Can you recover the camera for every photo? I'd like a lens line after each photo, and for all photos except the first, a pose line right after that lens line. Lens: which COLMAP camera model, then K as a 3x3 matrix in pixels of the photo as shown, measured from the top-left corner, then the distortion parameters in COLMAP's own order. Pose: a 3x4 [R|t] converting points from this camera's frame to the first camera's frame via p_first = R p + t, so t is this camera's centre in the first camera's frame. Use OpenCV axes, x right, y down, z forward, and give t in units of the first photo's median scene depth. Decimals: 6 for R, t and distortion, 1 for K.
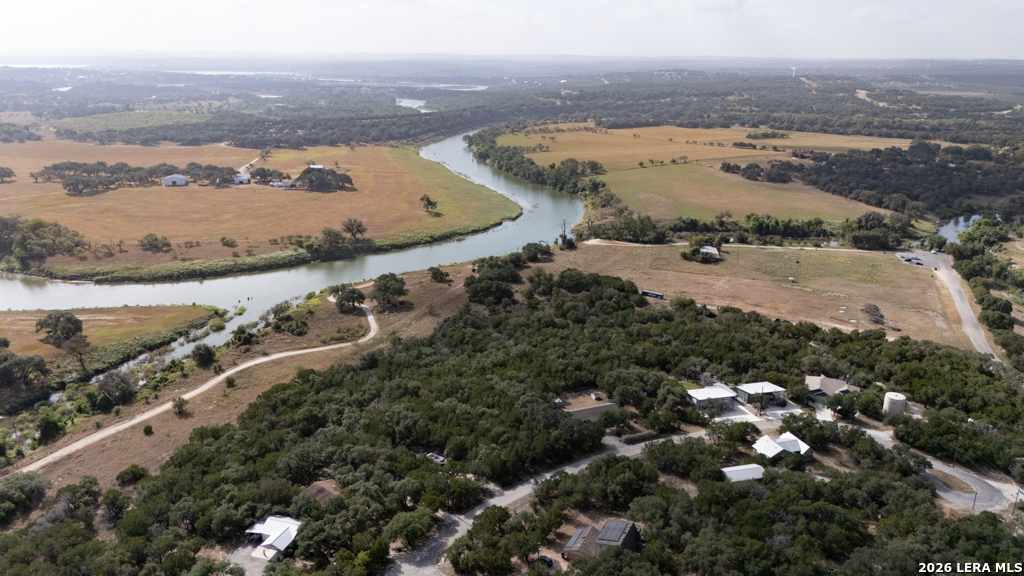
lens RADIAL K [[751.7, 0, 512.0], [0, 751.7, 285.5], [0, 0, 1]] dist [0.076480, -0.075300]
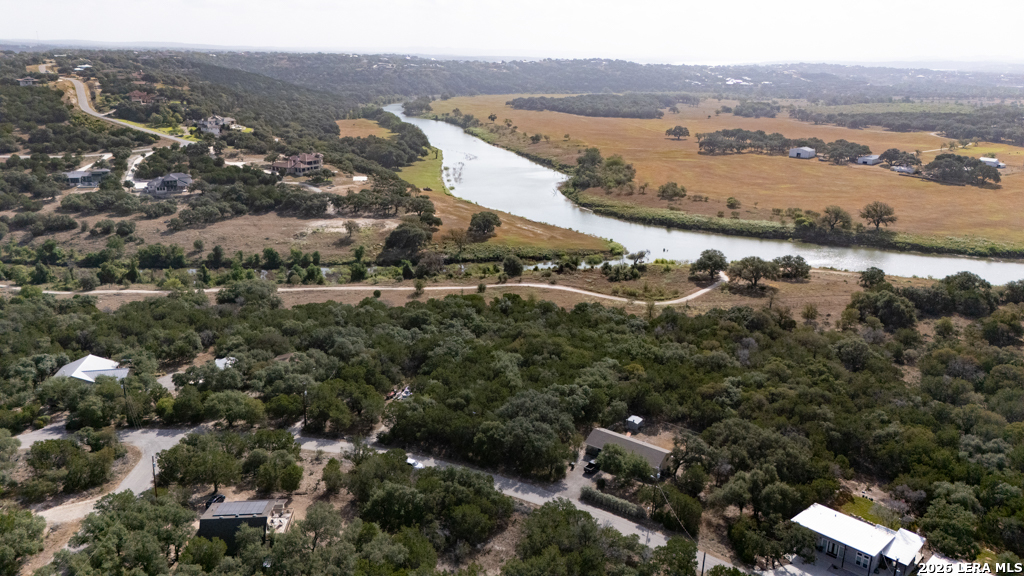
lens RADIAL K [[751.7, 0, 512.0], [0, 751.7, 285.5], [0, 0, 1]] dist [0.076480, -0.075300]
pose [[0.513616, 0.249120, -0.821059, 0.289167], [-0.258756, 0.957343, 0.128605, -0.010361], [0.818073, 0.146400, 0.556168, 0.288072]]
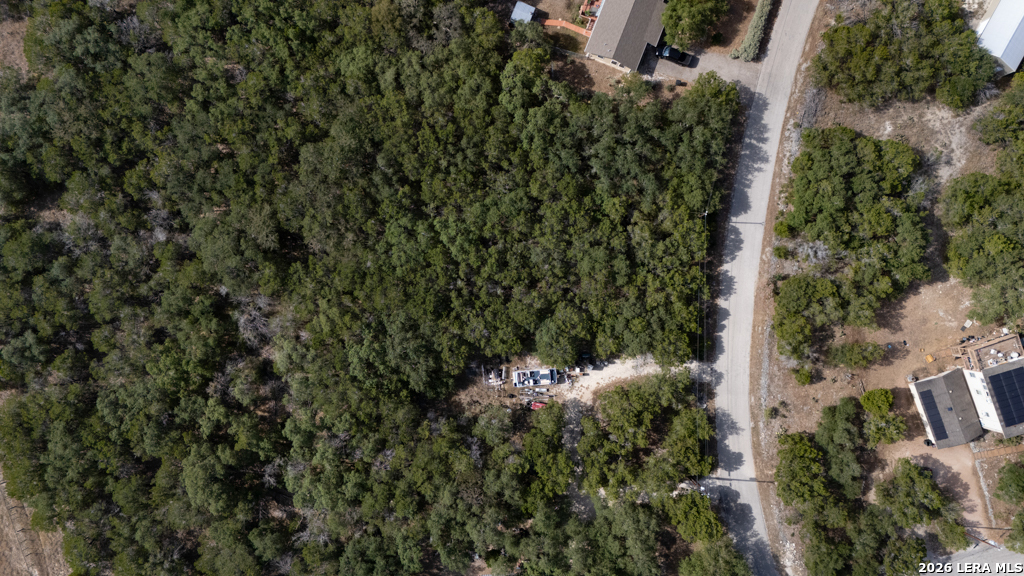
lens RADIAL K [[751.7, 0, 512.0], [0, 751.7, 285.5], [0, 0, 1]] dist [0.076480, -0.075300]
pose [[0.703739, -0.710055, 0.023939, -0.037238], [0.173320, 0.204260, 0.963451, -0.131658], [-0.688993, -0.673869, 0.266813, 0.431471]]
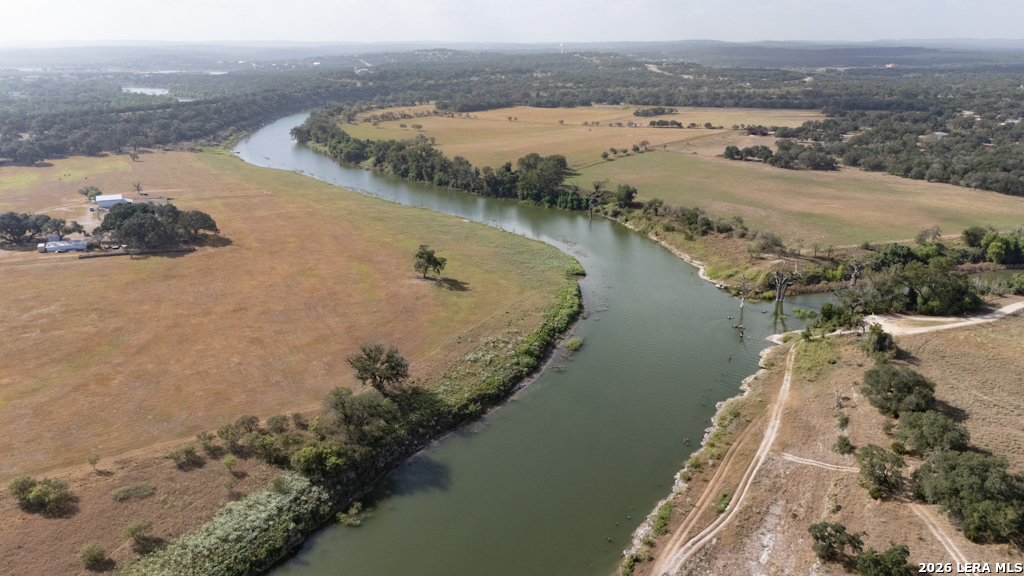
lens RADIAL K [[747.9, 0, 488.3], [0, 747.9, 287.5], [0, 0, 1]] dist [0.077374, -0.079306]
pose [[0.942813, -0.116734, 0.312213, -0.301973], [0.110947, 0.993163, 0.036300, -0.139601], [-0.314316, 0.000415, 0.949318, 0.675640]]
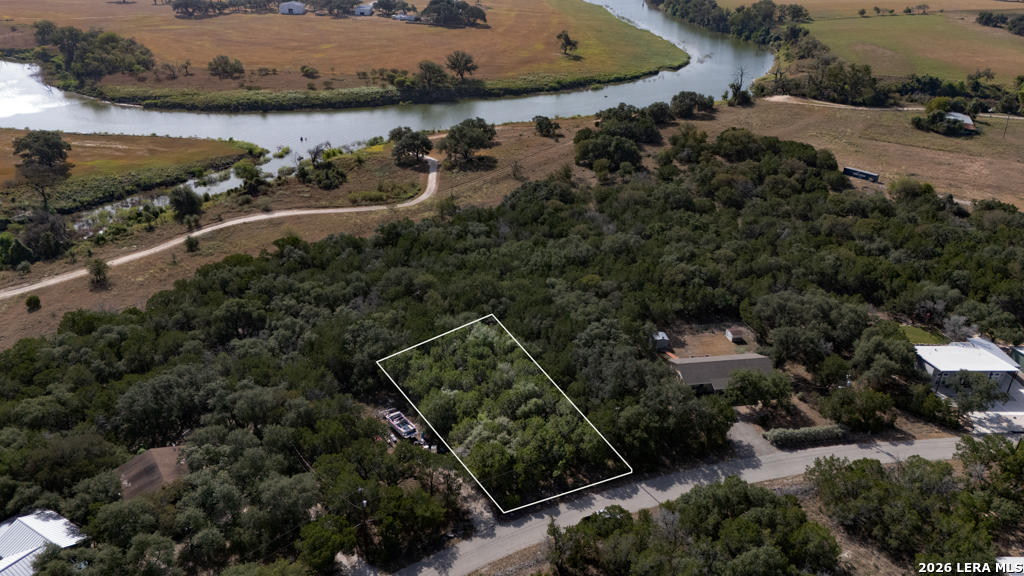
lens RADIAL K [[751.7, 0, 512.0], [0, 751.7, 285.5], [0, 0, 1]] dist [0.076480, -0.075300]
pose [[0.971234, 0.110706, -0.210827, 0.036965], [-0.075788, 0.983031, 0.167054, 0.016201], [0.225743, -0.146270, 0.963143, 0.240579]]
